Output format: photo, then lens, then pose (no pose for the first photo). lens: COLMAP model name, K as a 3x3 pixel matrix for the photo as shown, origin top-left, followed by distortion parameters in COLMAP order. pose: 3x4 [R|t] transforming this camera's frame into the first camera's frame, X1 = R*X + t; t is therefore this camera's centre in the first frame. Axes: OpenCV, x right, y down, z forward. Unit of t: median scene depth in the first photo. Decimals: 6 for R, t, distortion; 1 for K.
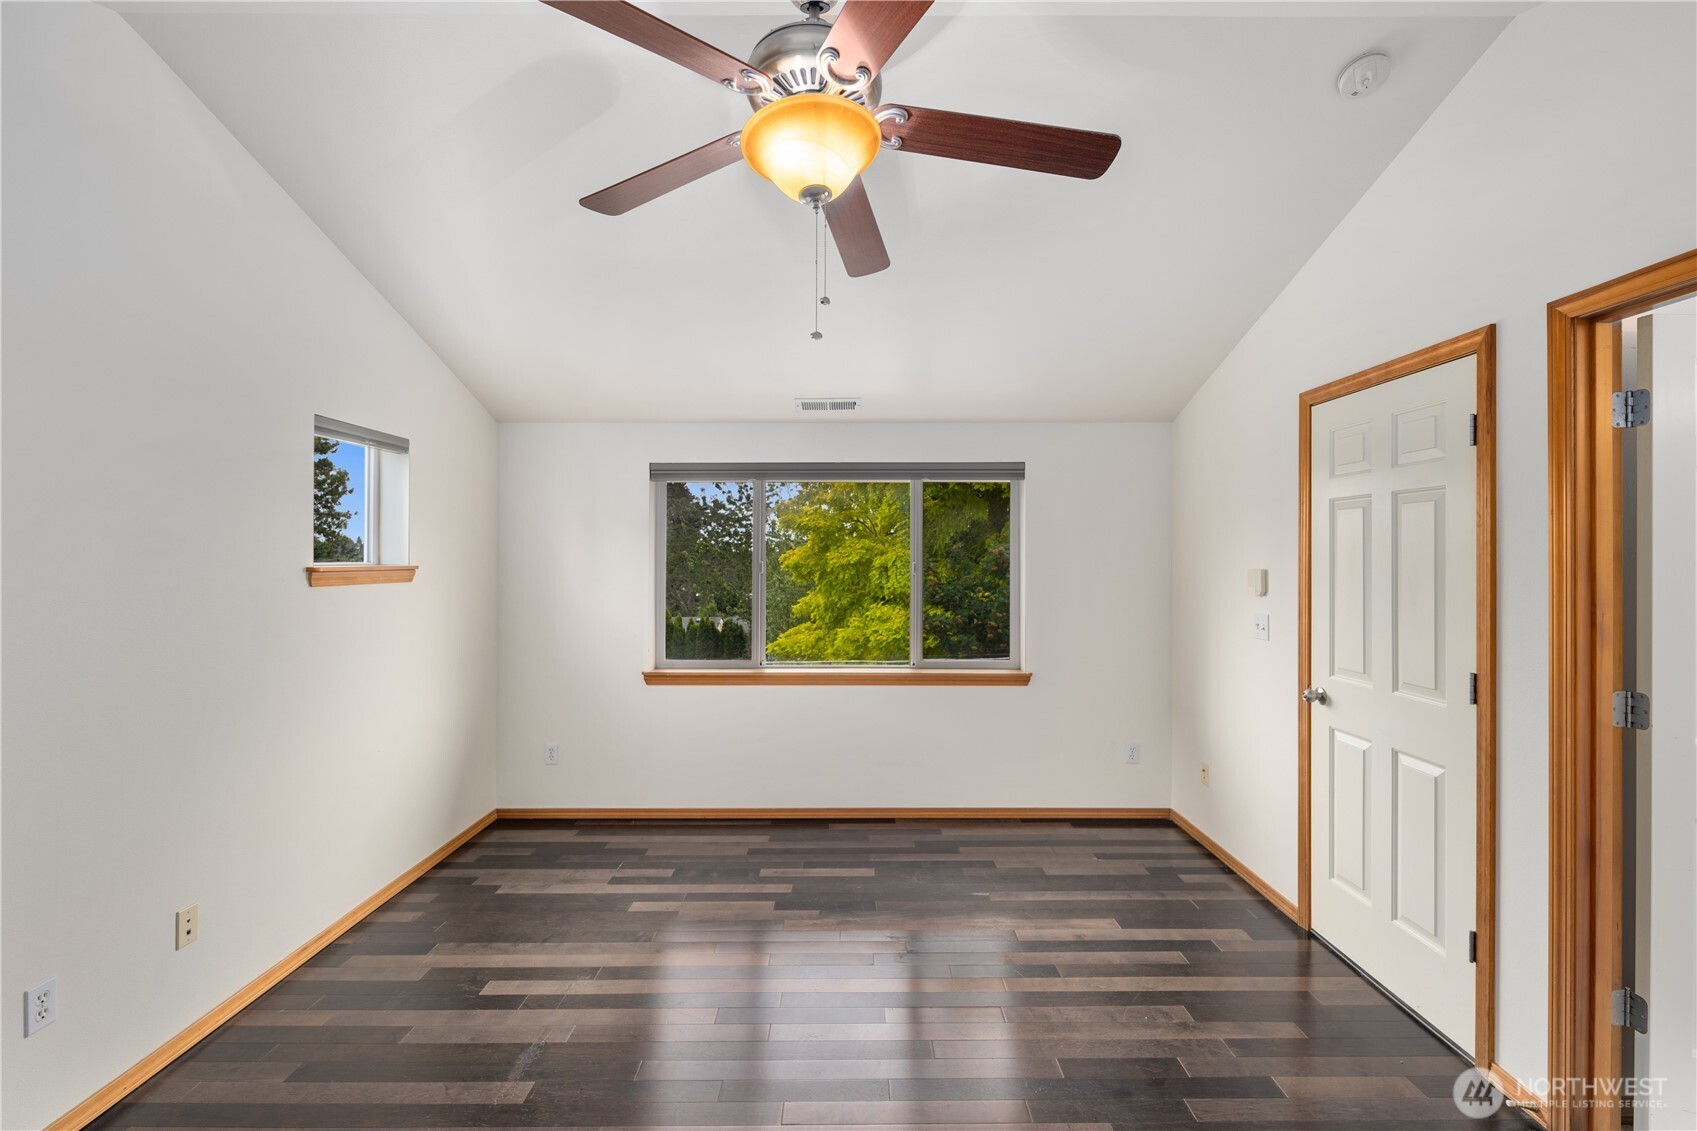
lens RADIAL K [[740.6, 0, 856.8], [0, 740.6, 561.1], [0, 0, 1]] dist [-0.000006, -0.000579]
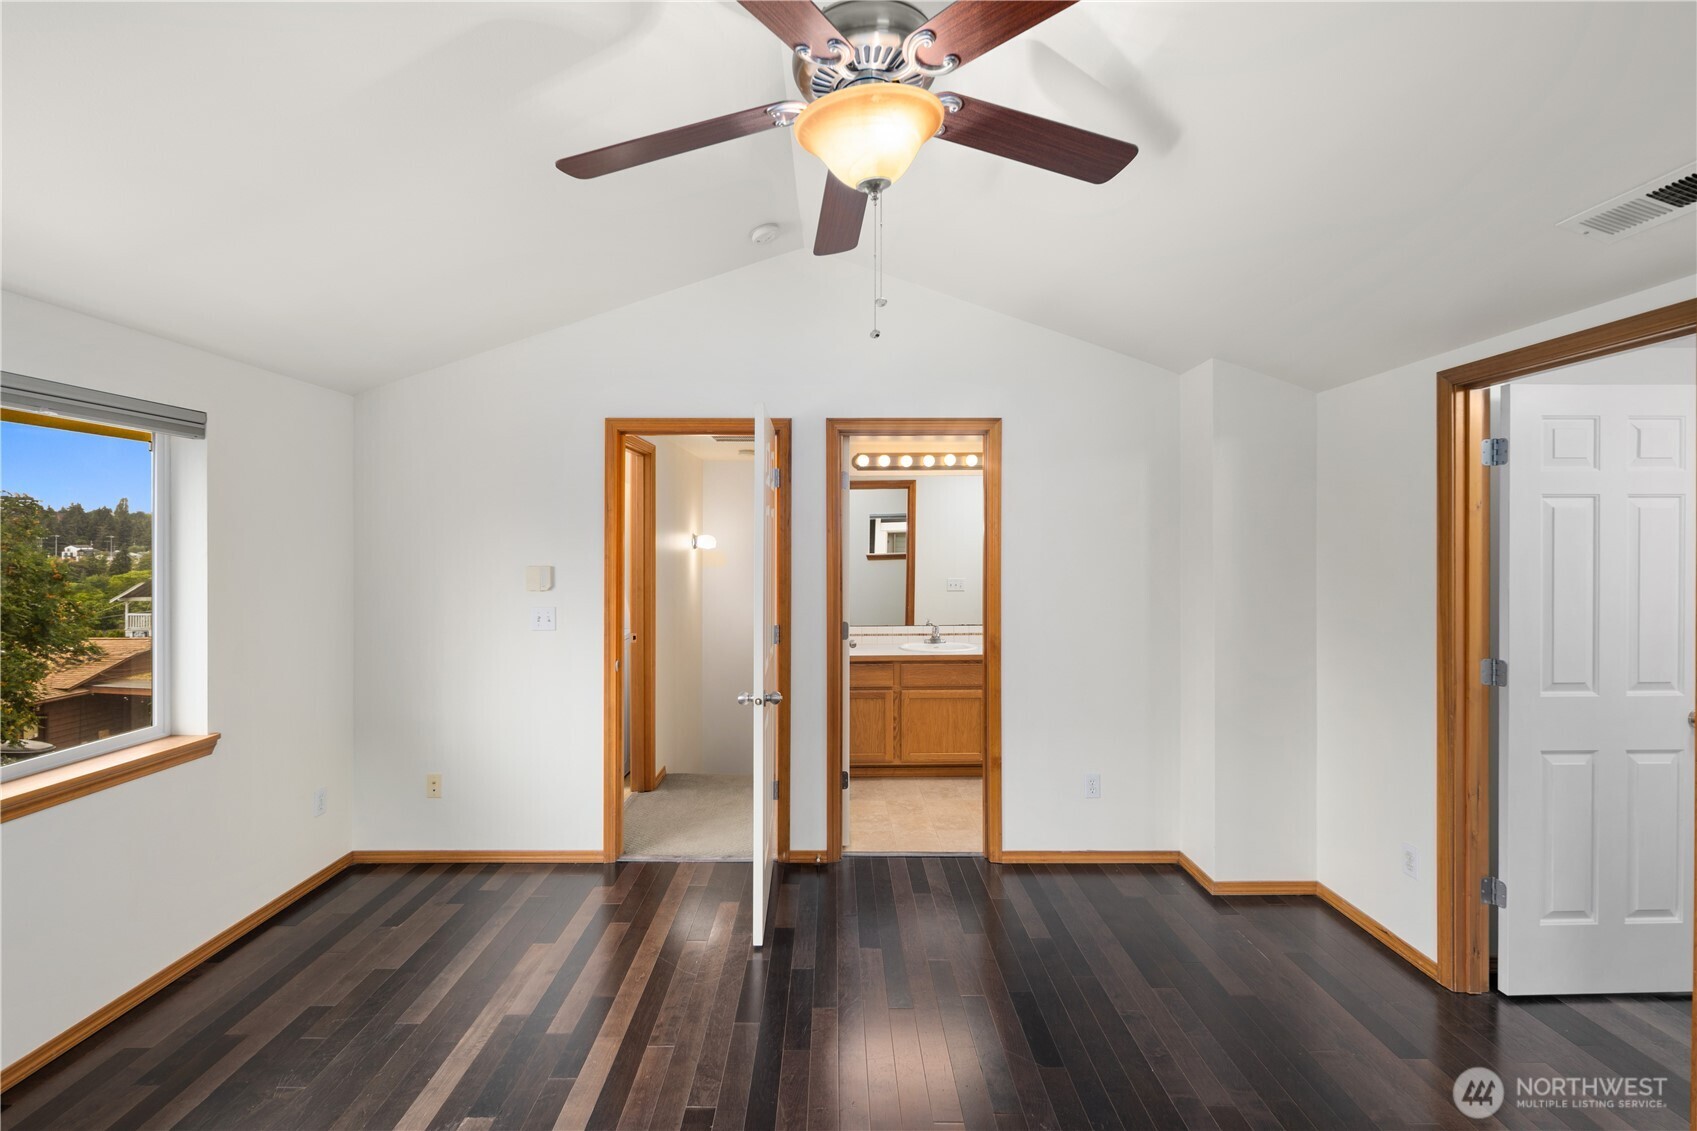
lens RADIAL K [[757.0, 0, 853.3], [0, 757.0, 547.2], [0, 0, 1]] dist [-0.000523, -0.000755]
pose [[-0.018761, -0.005595, 0.999808, -0.541418], [0.002928, 0.999980, 0.005651, -0.019993], [-0.999820, 0.003033, -0.018744, 0.539914]]
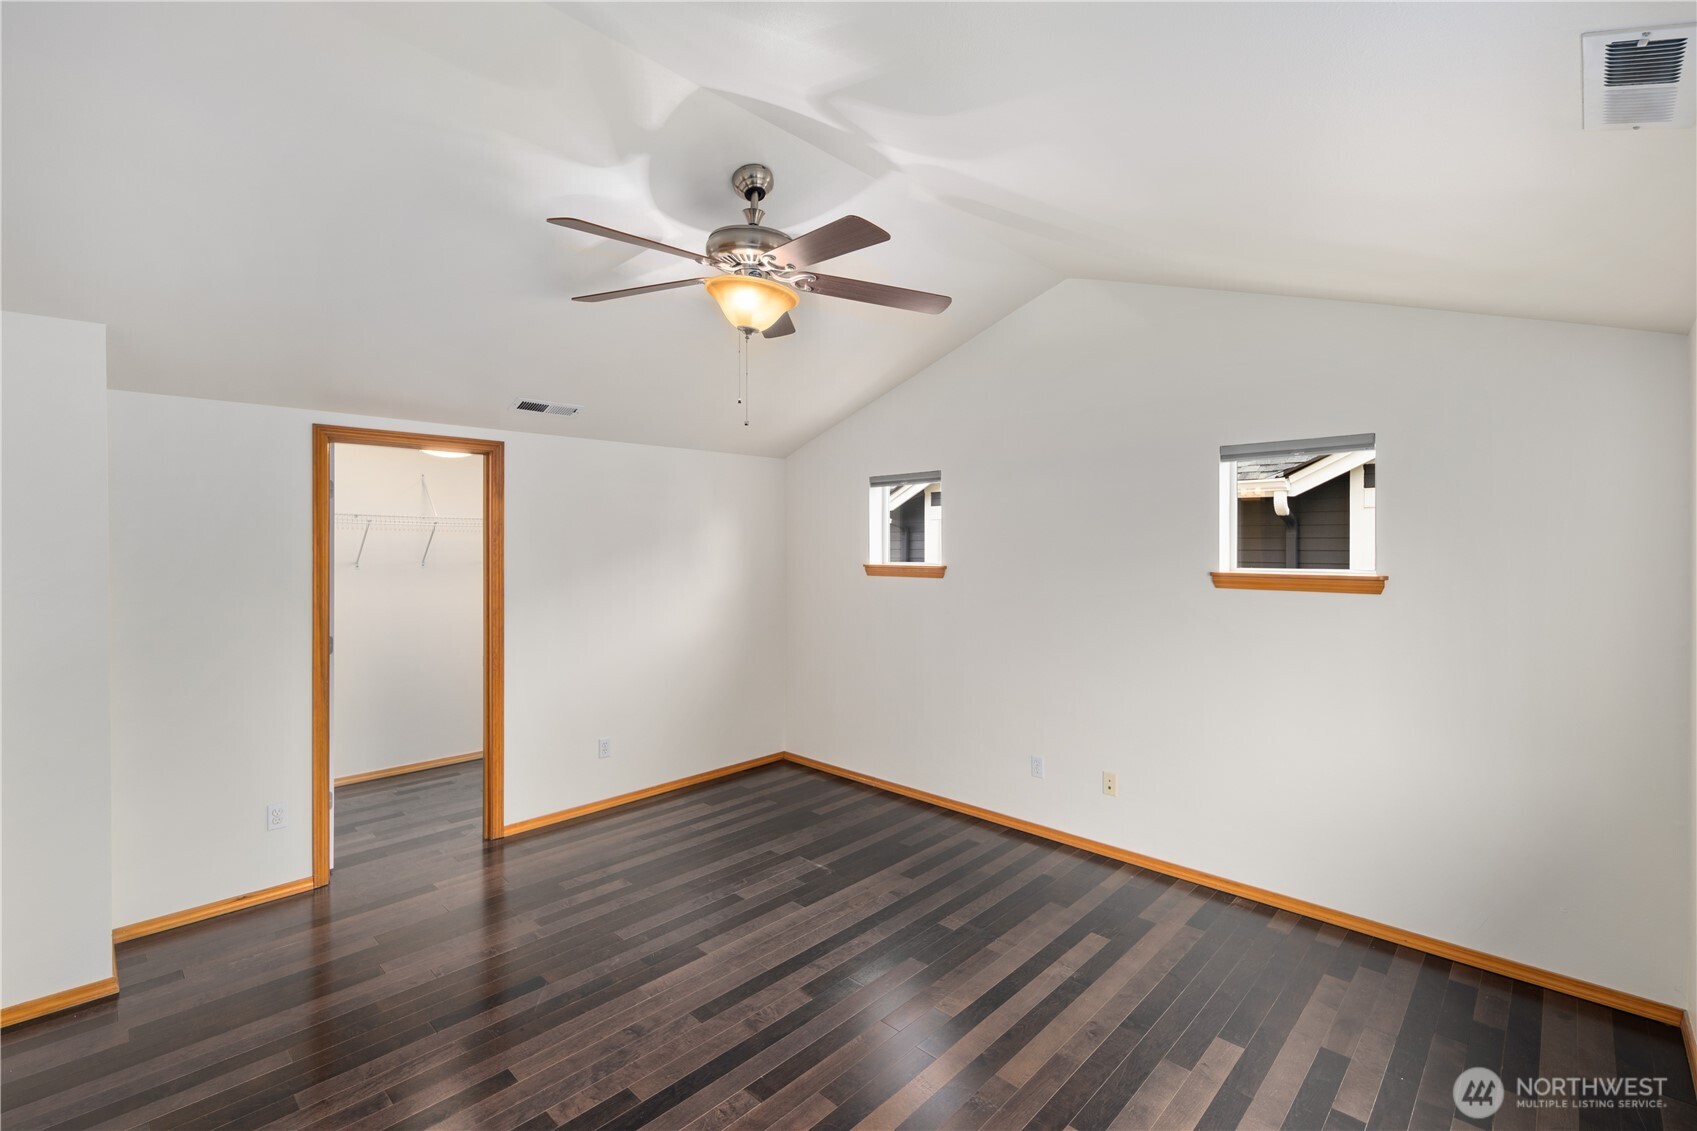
lens RADIAL K [[736.6, 0, 863.3], [0, 736.6, 542.4], [0, 0, 1]] dist [-0.001347, -0.001234]
pose [[-0.688243, -0.002808, -0.725475, 0.451443], [-0.002187, 0.999996, -0.001796, -0.031563], [0.725477, 0.000351, -0.688246, 1.150956]]
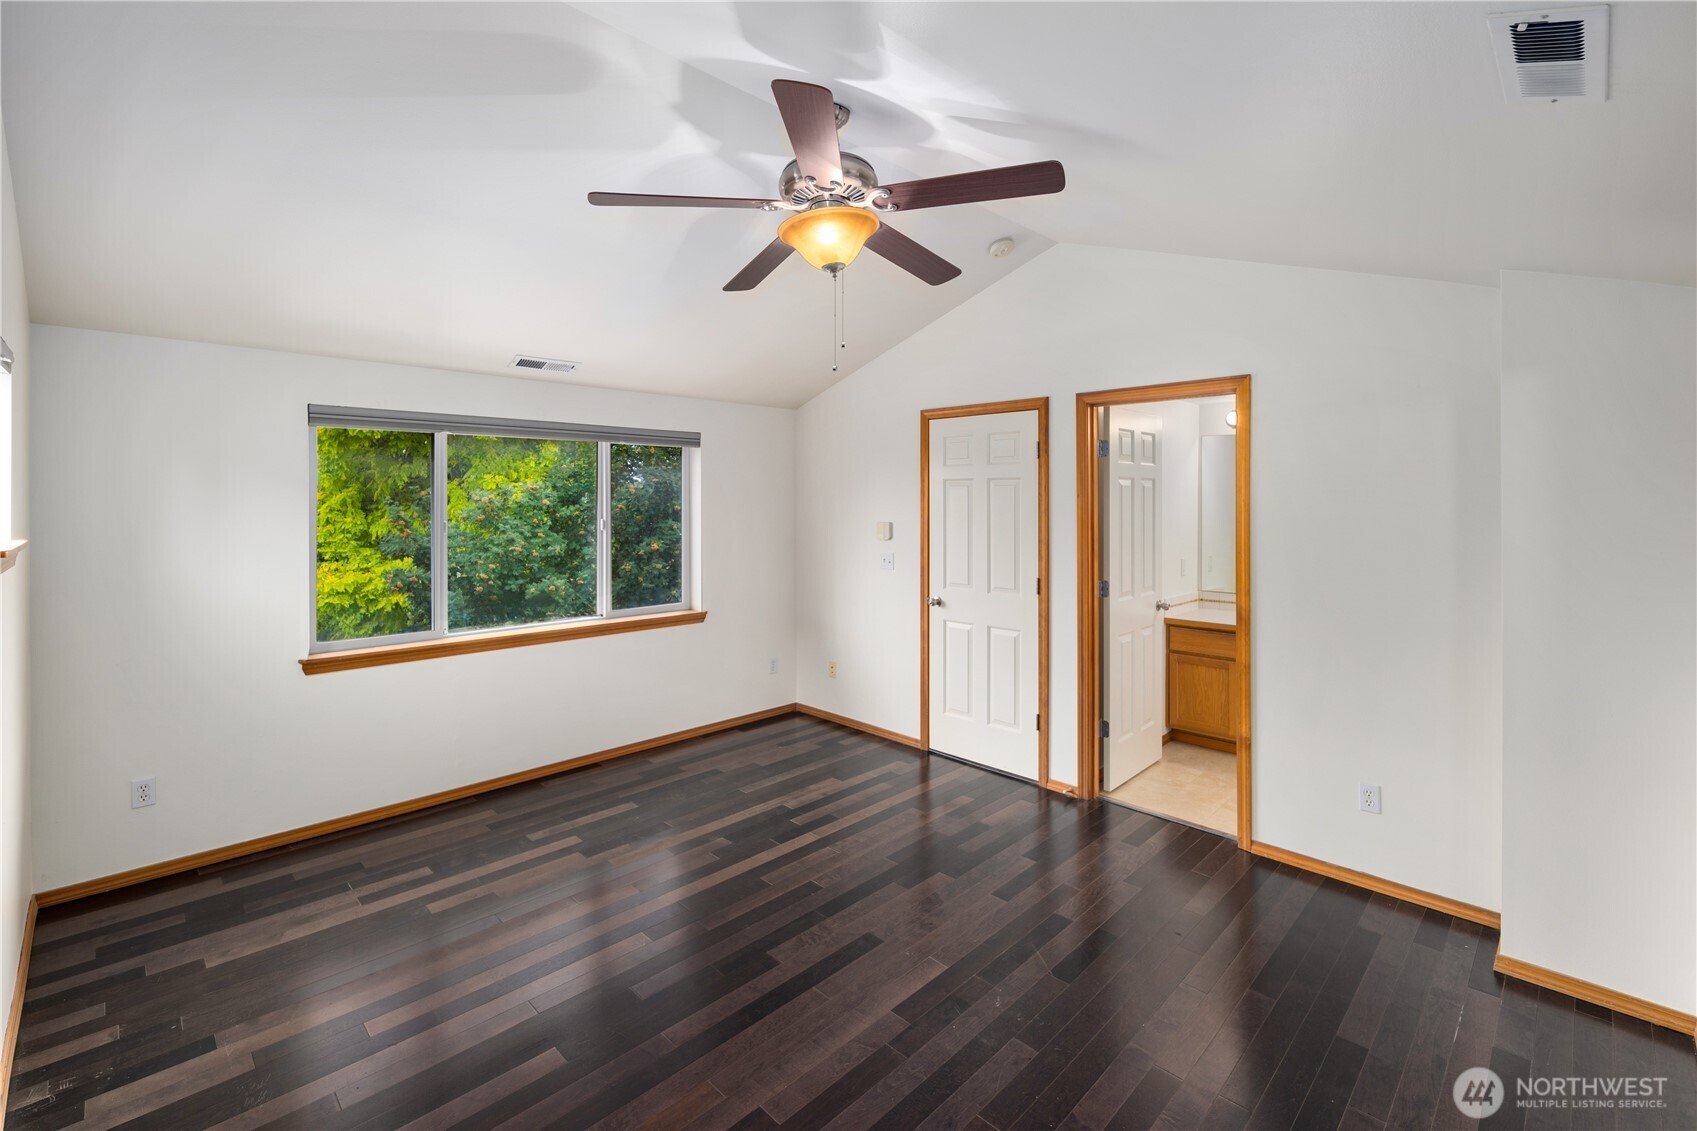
lens RADIAL K [[748.1, 0, 849.3], [0, 748.1, 501.5], [0, 0, 1]] dist [0.000402, -0.000469]
pose [[0.706217, -0.000563, 0.707995, -0.544777], [0.002191, 0.999997, -0.001390, -0.026909], [-0.707992, 0.002533, 0.706216, -0.009179]]
